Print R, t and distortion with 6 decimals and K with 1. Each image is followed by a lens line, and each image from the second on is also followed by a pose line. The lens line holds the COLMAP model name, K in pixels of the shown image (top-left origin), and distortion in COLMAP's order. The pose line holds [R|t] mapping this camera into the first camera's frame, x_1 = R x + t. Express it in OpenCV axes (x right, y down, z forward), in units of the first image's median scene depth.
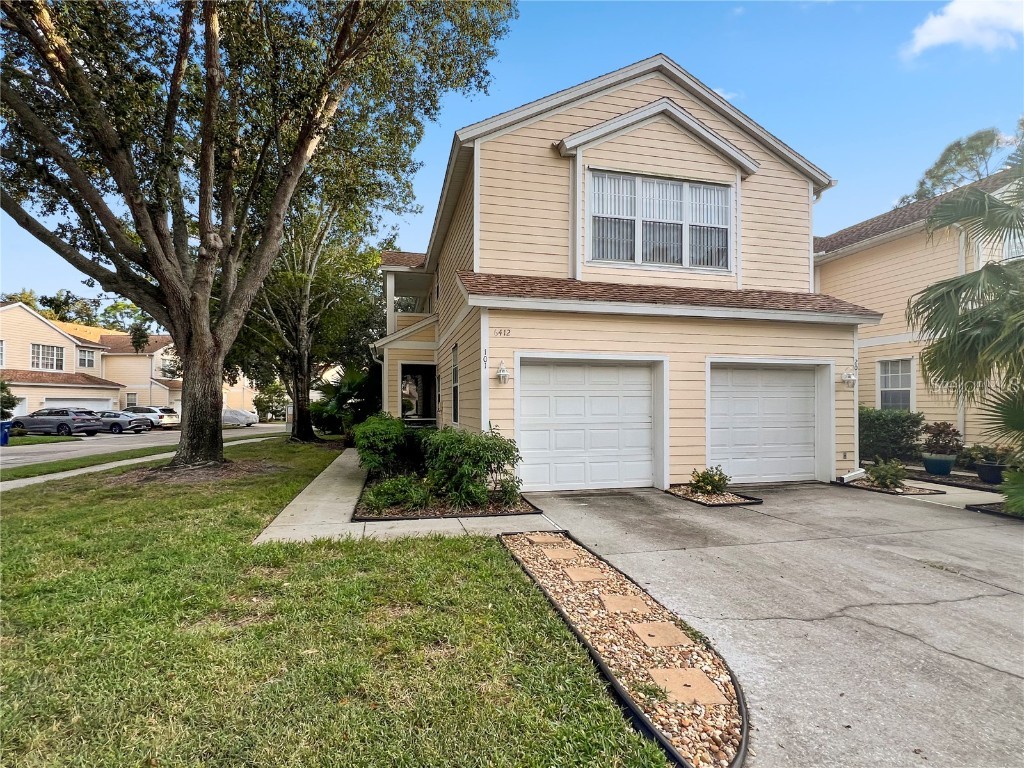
lens RADIAL K [[513.8, 0, 511.7], [0, 513.8, 403.1], [0, 0, 1]] dist [-0.001804, -0.000276]
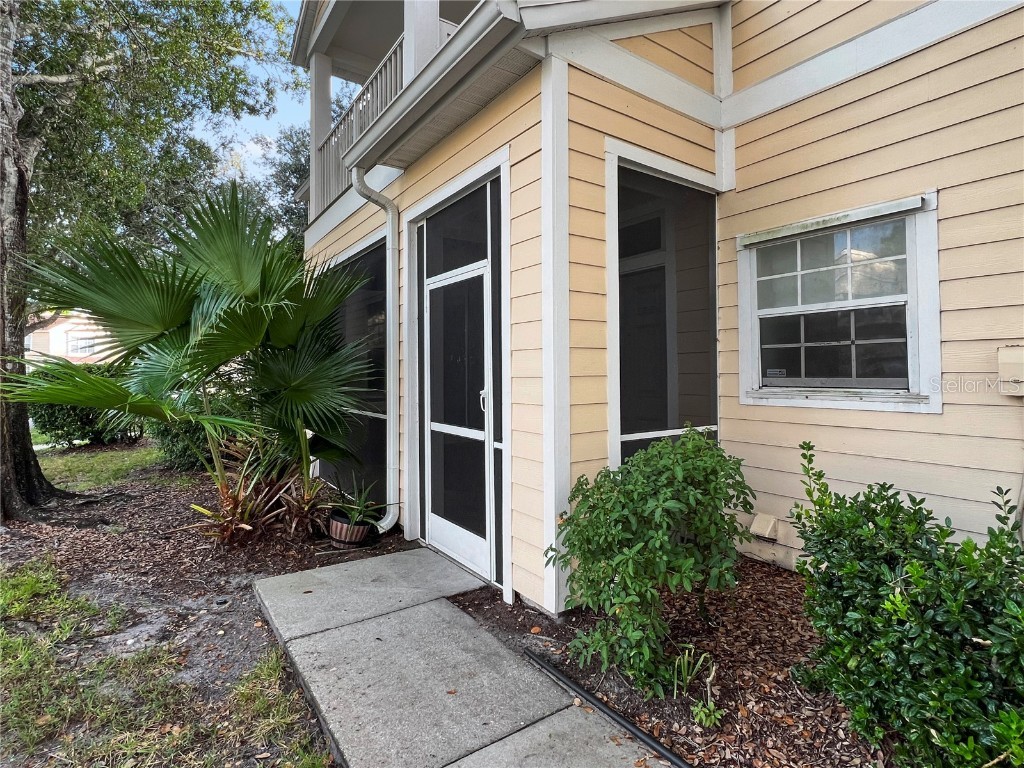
lens RADIAL K [[517.5, 0, 513.2], [0, 517.5, 359.9], [0, 0, 1]] dist [0.000721, 0.000115]
pose [[0.928470, 0.002988, 0.371397, -0.488340], [0.006793, 0.999664, -0.025026, 0.009197], [-0.371347, 0.025759, 0.928137, 1.244663]]
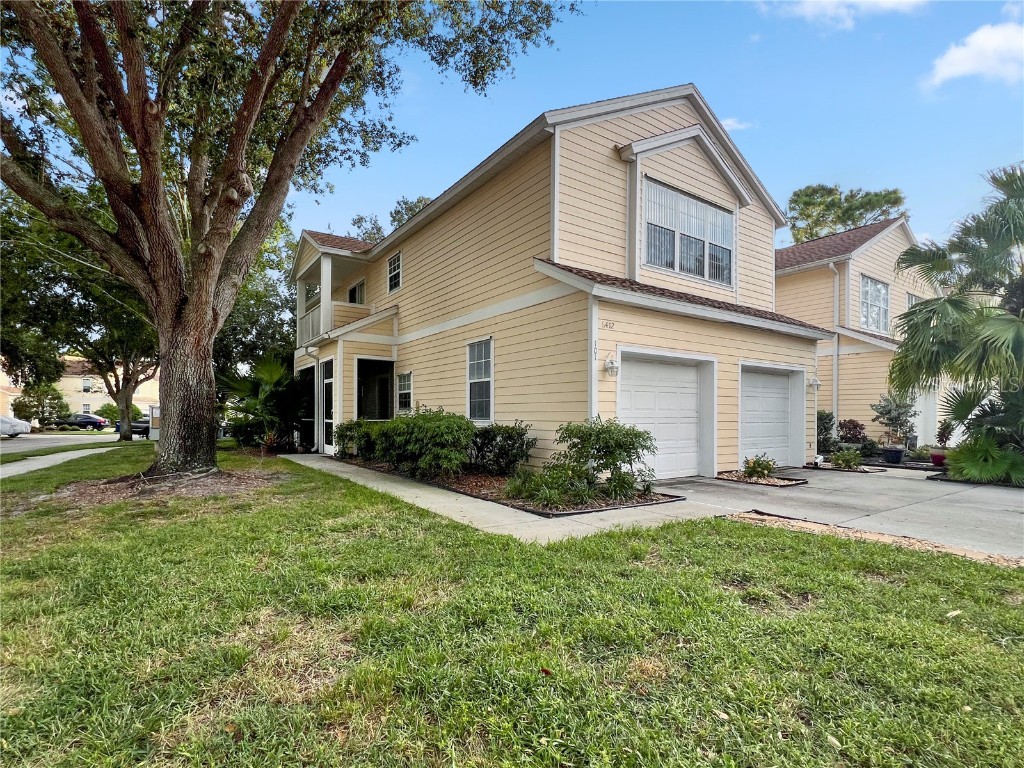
lens RADIAL K [[506.5, 0, 517.3], [0, 506.5, 419.7], [0, 0, 1]] dist [-0.001541, -0.000478]
pose [[0.929652, 0.001332, 0.368436, -0.420422], [-0.005883, 0.999920, 0.011228, 0.028136], [-0.368391, -0.012605, 0.929585, 0.111844]]
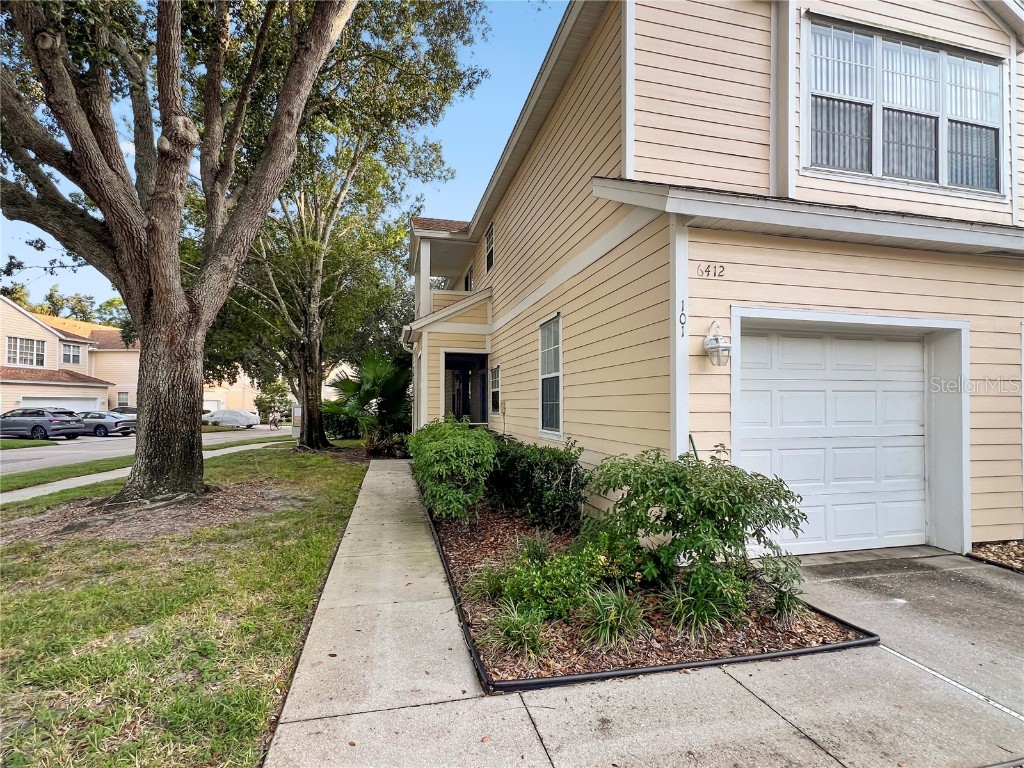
lens RADIAL K [[502.3, 0, 510.6], [0, 502.3, 402.9], [0, 0, 1]] dist [-0.000929, -0.000376]
pose [[0.999985, 0.002470, 0.004793, -0.177444], [-0.002459, 0.999995, -0.002201, 0.002249], [-0.004798, 0.002189, 0.999986, 0.364490]]
